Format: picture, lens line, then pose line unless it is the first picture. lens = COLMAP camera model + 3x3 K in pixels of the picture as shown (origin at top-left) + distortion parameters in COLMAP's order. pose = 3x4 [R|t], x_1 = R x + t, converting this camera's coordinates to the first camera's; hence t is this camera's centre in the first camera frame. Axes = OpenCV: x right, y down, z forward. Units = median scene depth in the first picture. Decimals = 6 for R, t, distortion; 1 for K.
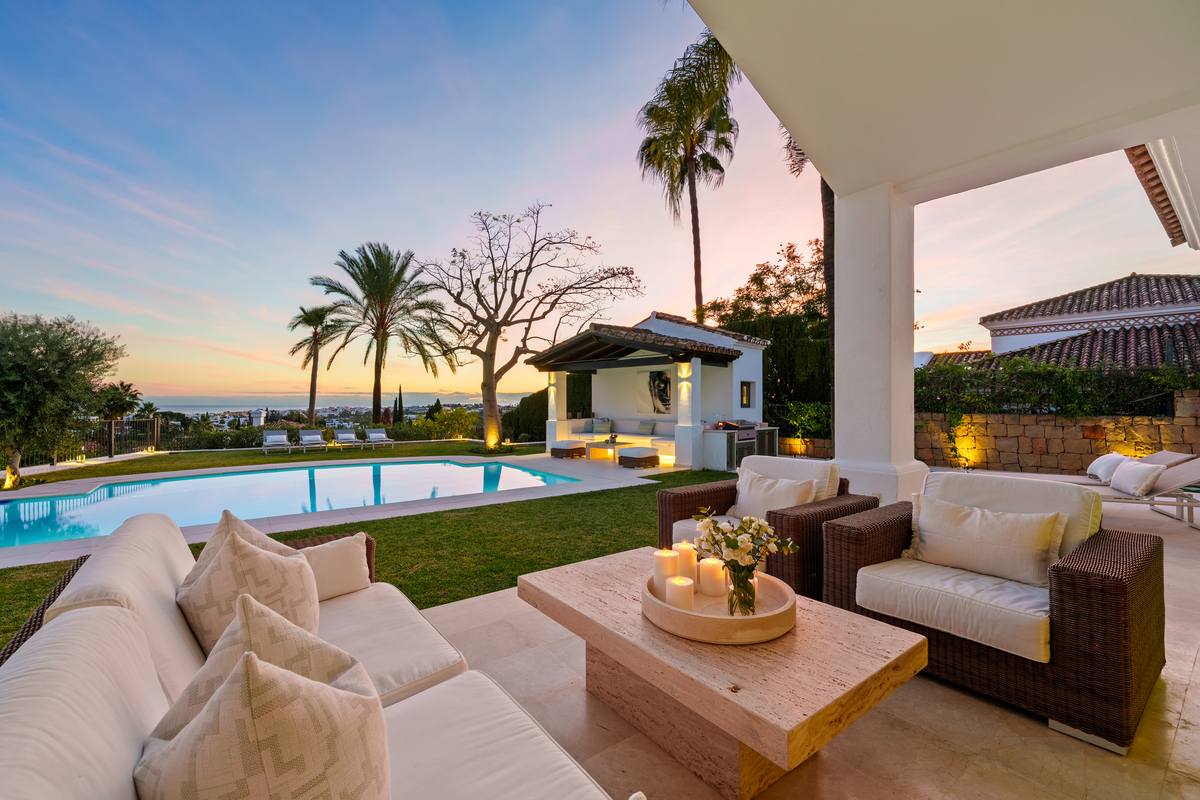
lens RADIAL K [[497.1, 0, 600.0], [0, 497.1, 400.0], [0, 0, 1]] dist [0.002089, 0.000034]
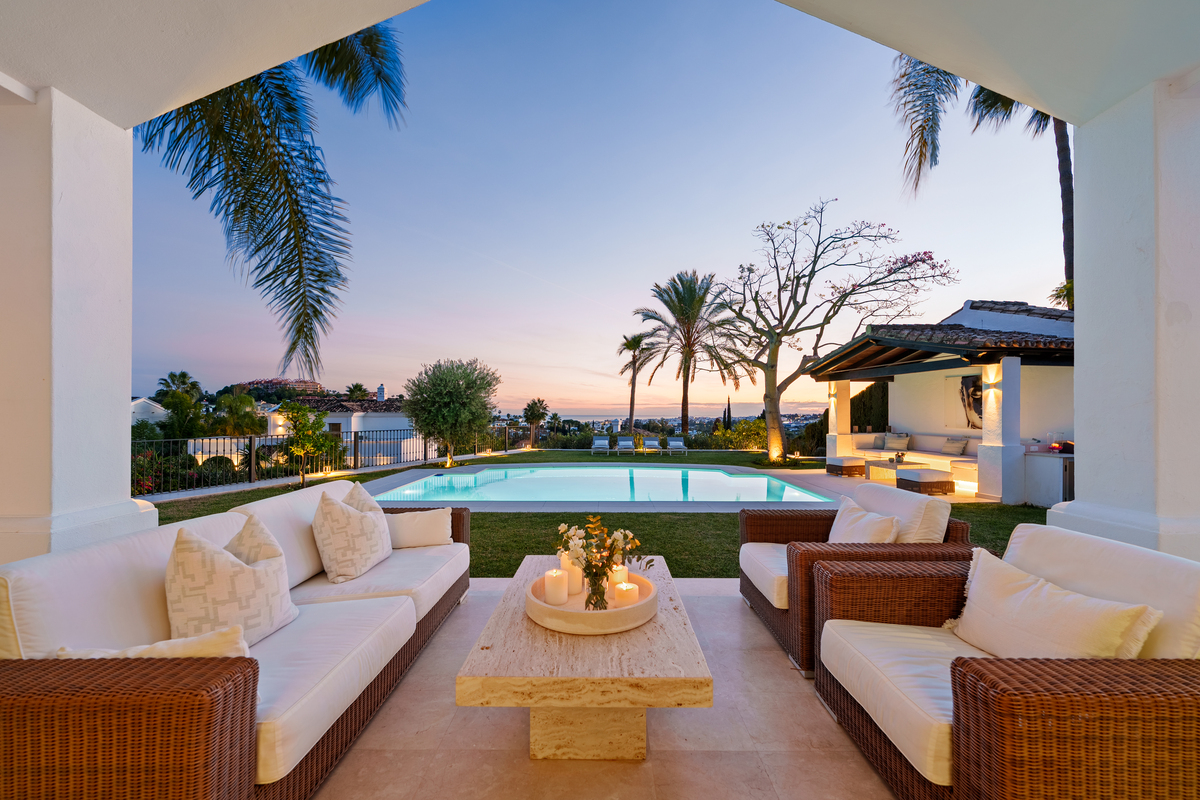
lens RADIAL K [[491.9, 0, 600.8], [0, 491.9, 411.0], [0, 0, 1]] dist [0.000543, -0.000068]
pose [[0.795275, -0.002804, -0.606243, 0.105167], [0.003510, 0.999994, -0.000021, -0.002760], [0.606239, -0.002112, 0.795280, 0.013631]]
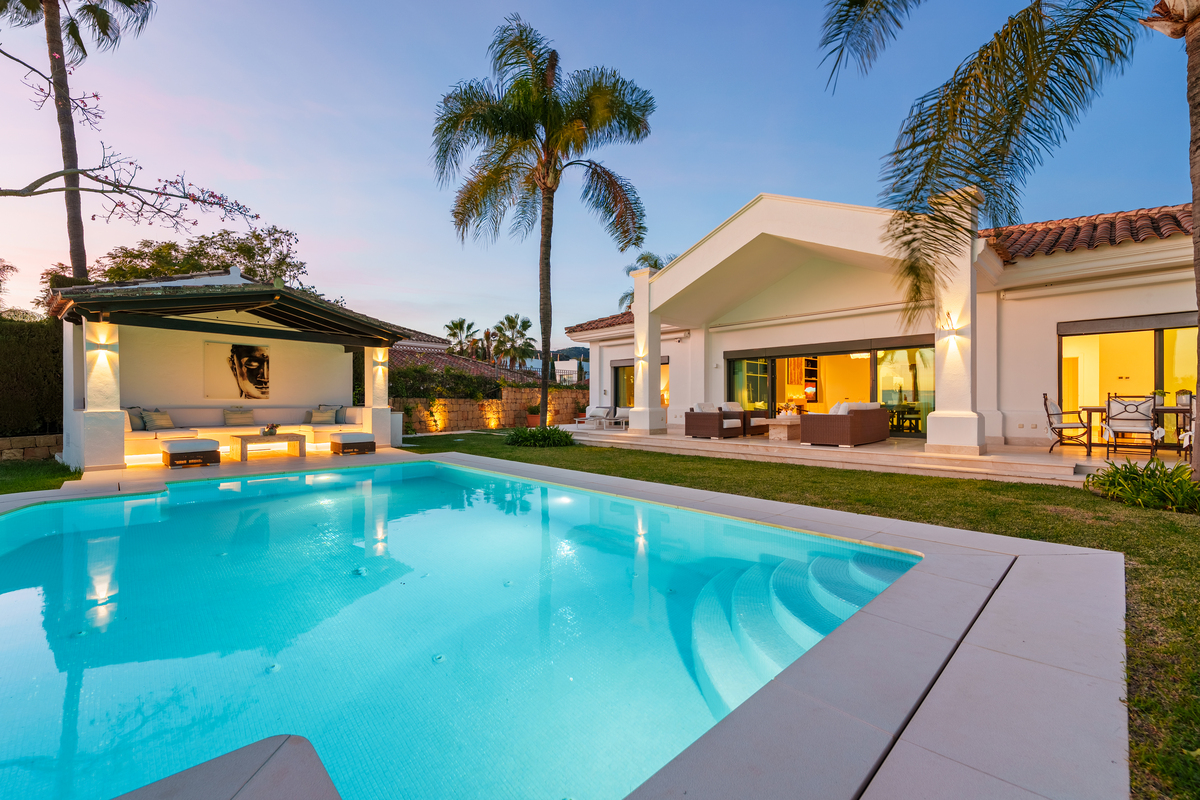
lens RADIAL K [[497.1, 0, 600.0], [0, 497.1, 400.0], [0, 0, 1]] dist [0.002089, 0.000034]
pose [[-0.116203, 0.003915, 0.993218, -0.647035], [-0.004927, 0.999978, -0.004518, 0.026304], [-0.993213, -0.005419, -0.116181, 0.465379]]
